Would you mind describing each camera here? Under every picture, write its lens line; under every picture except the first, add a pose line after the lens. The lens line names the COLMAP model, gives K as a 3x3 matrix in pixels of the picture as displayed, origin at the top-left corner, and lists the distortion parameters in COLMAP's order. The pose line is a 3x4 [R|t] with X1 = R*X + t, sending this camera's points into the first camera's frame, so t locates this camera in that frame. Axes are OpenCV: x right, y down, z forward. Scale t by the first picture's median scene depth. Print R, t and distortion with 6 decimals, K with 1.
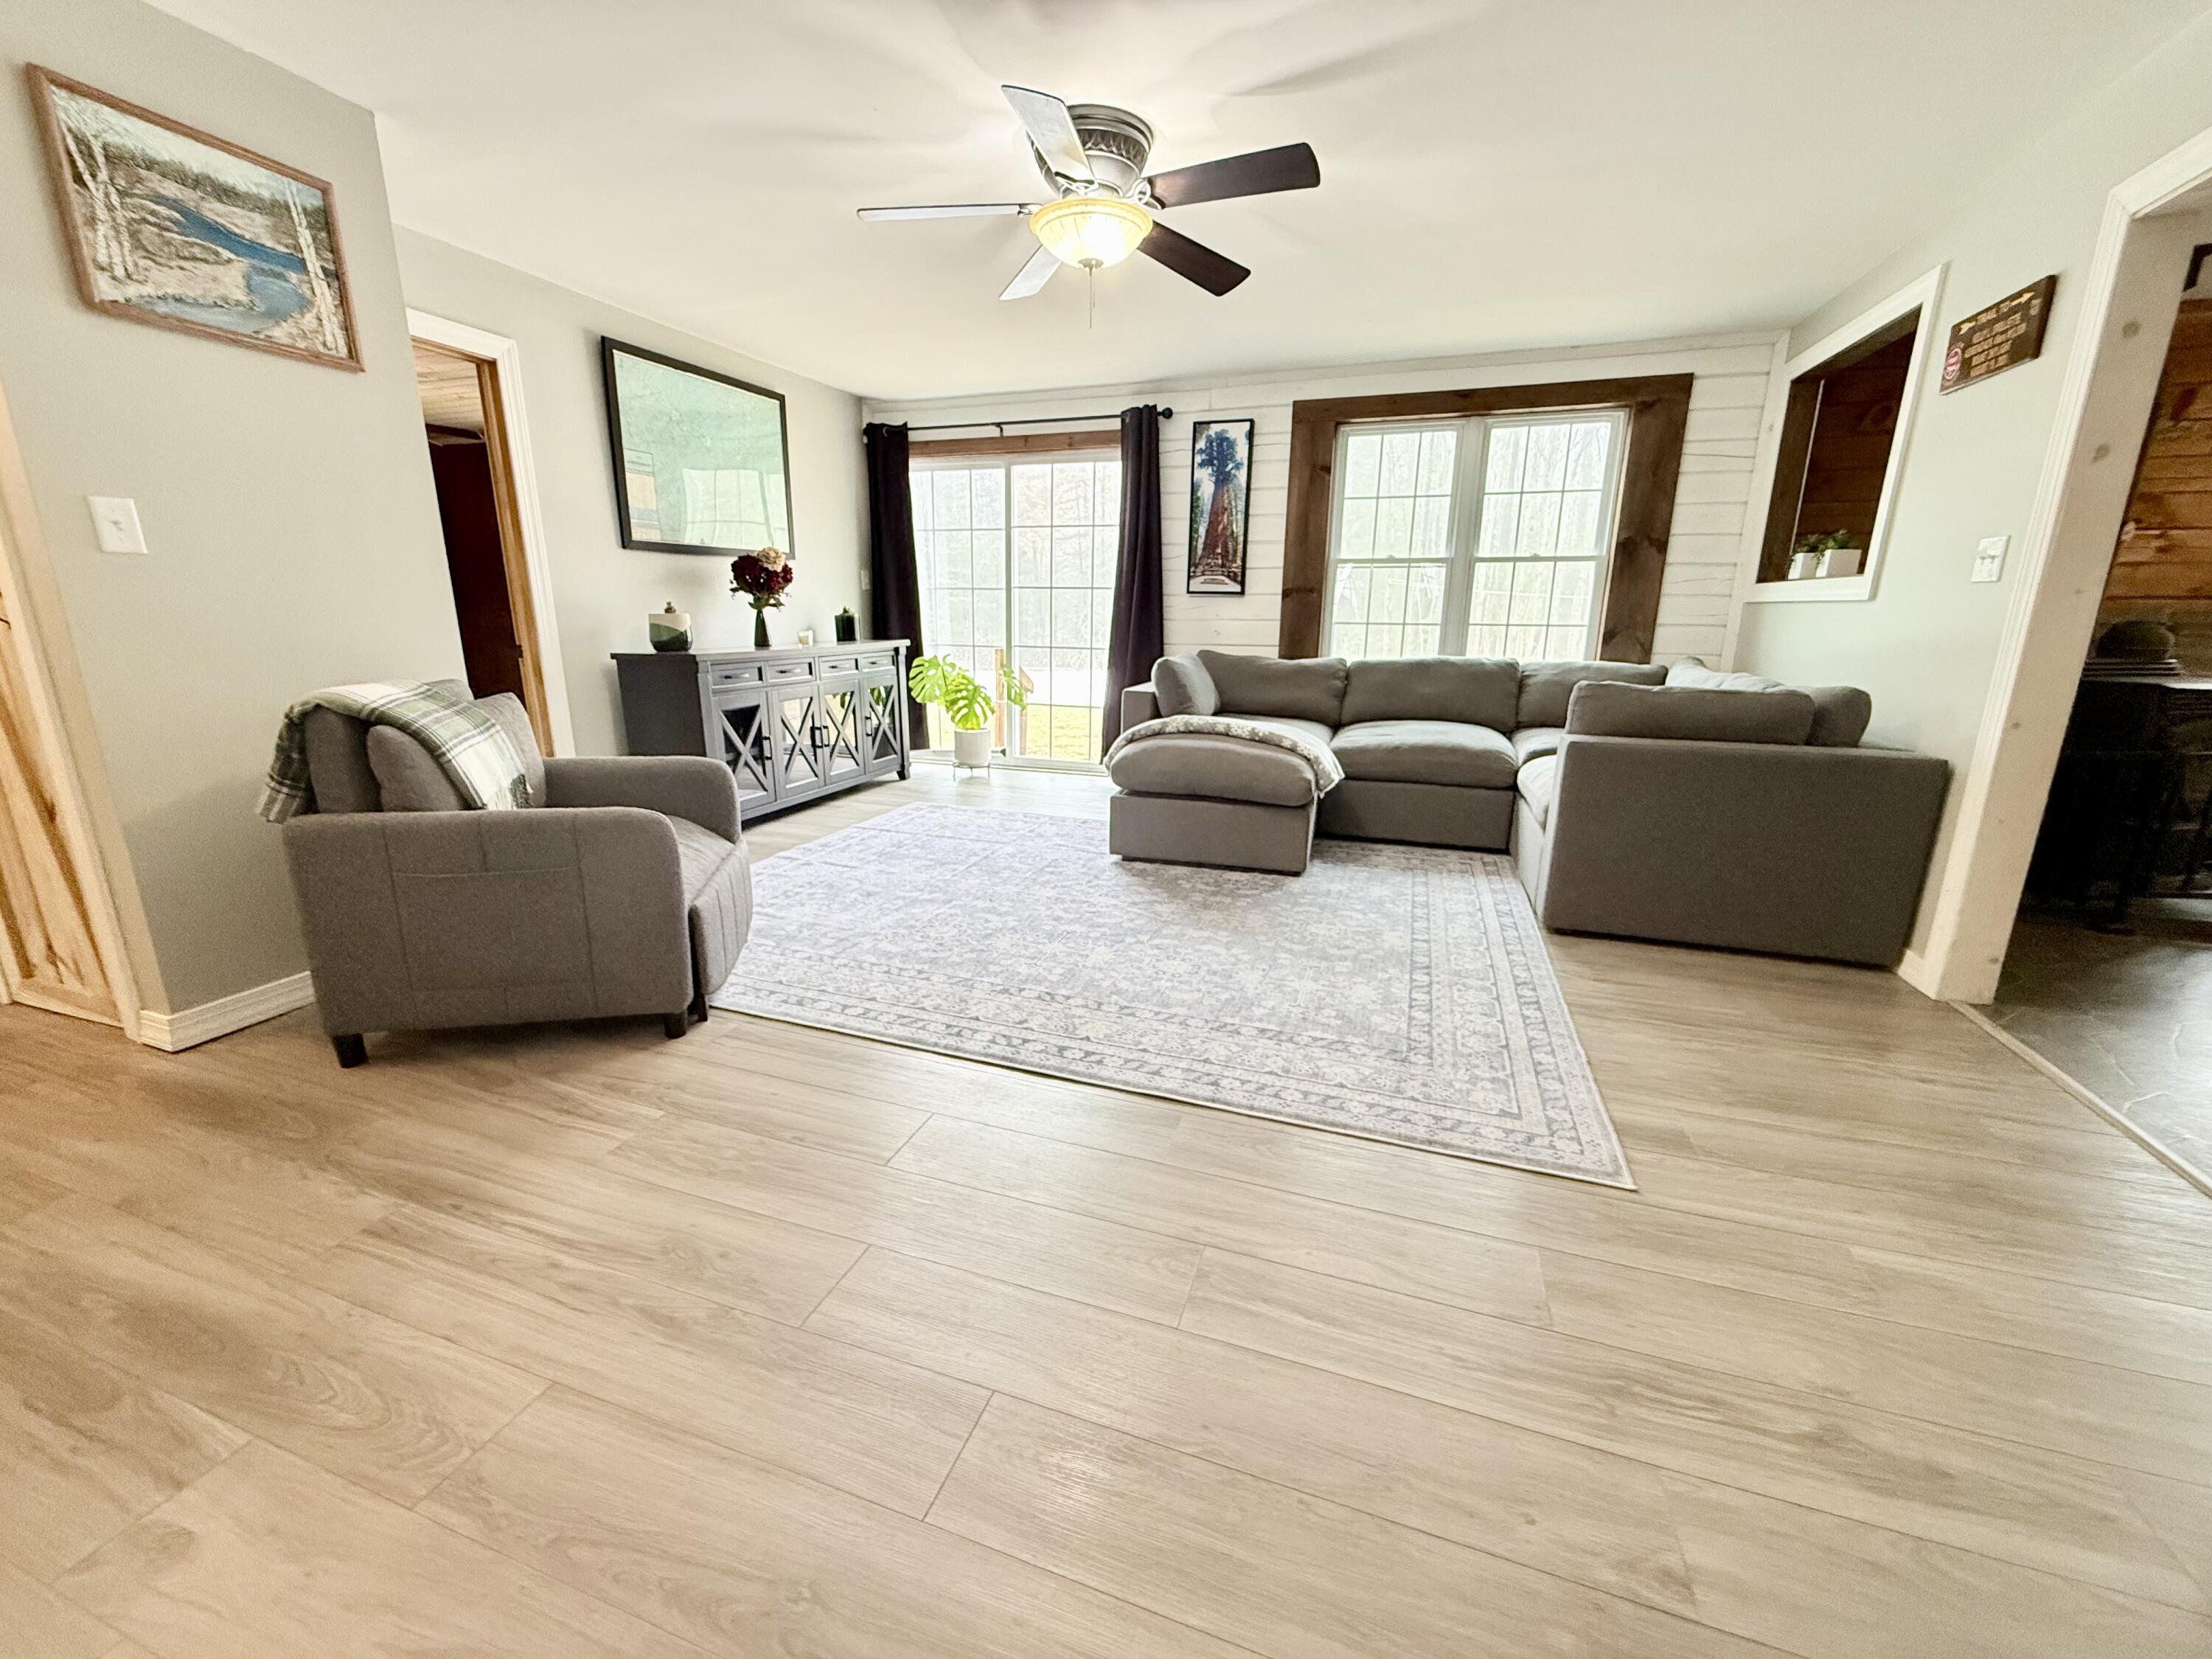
lens RADIAL K [[882.4, 0, 1104.6], [0, 882.4, 836.5], [0, 0, 1]] dist [0.002476, 0.000450]
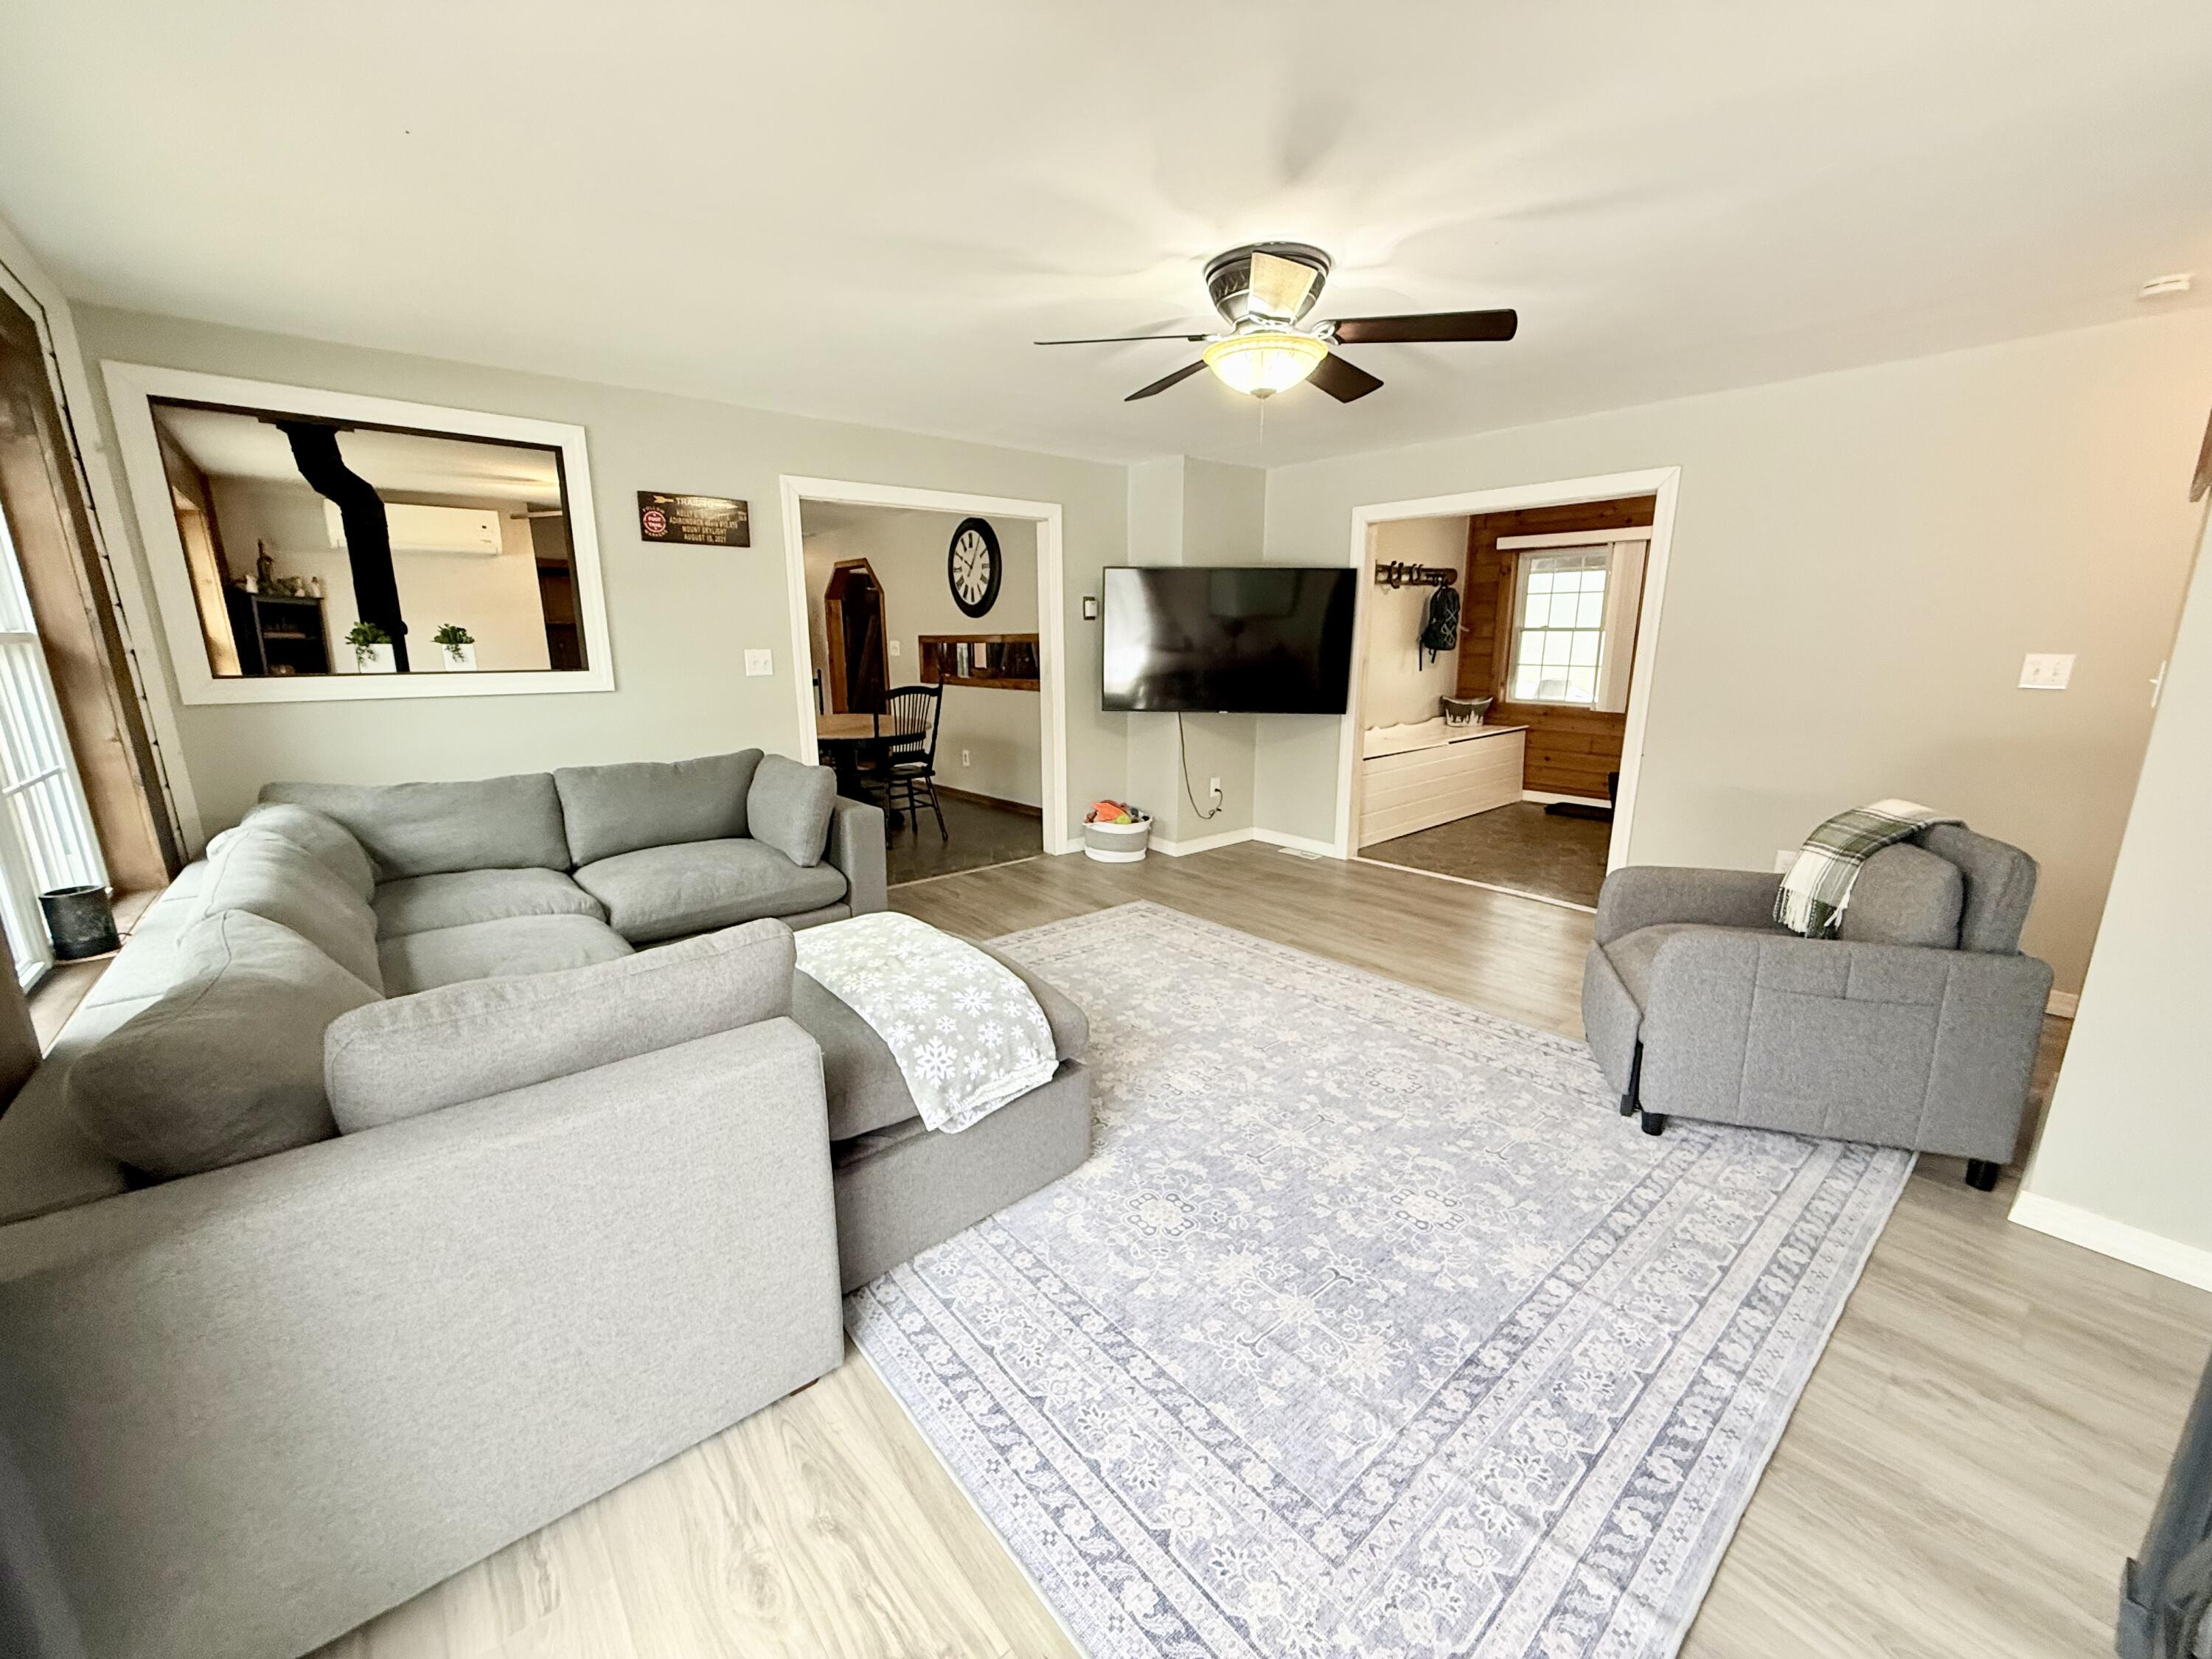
lens RADIAL K [[882.4, 0, 1105.2], [0, 882.4, 829.1], [0, 0, 1]] dist [0.002476, 0.000450]
pose [[-0.864398, -0.120250, 0.488217, -0.374449], [0.115259, 0.897738, 0.425185, -0.604380], [-0.489420, 0.423800, -0.762143, 1.900627]]
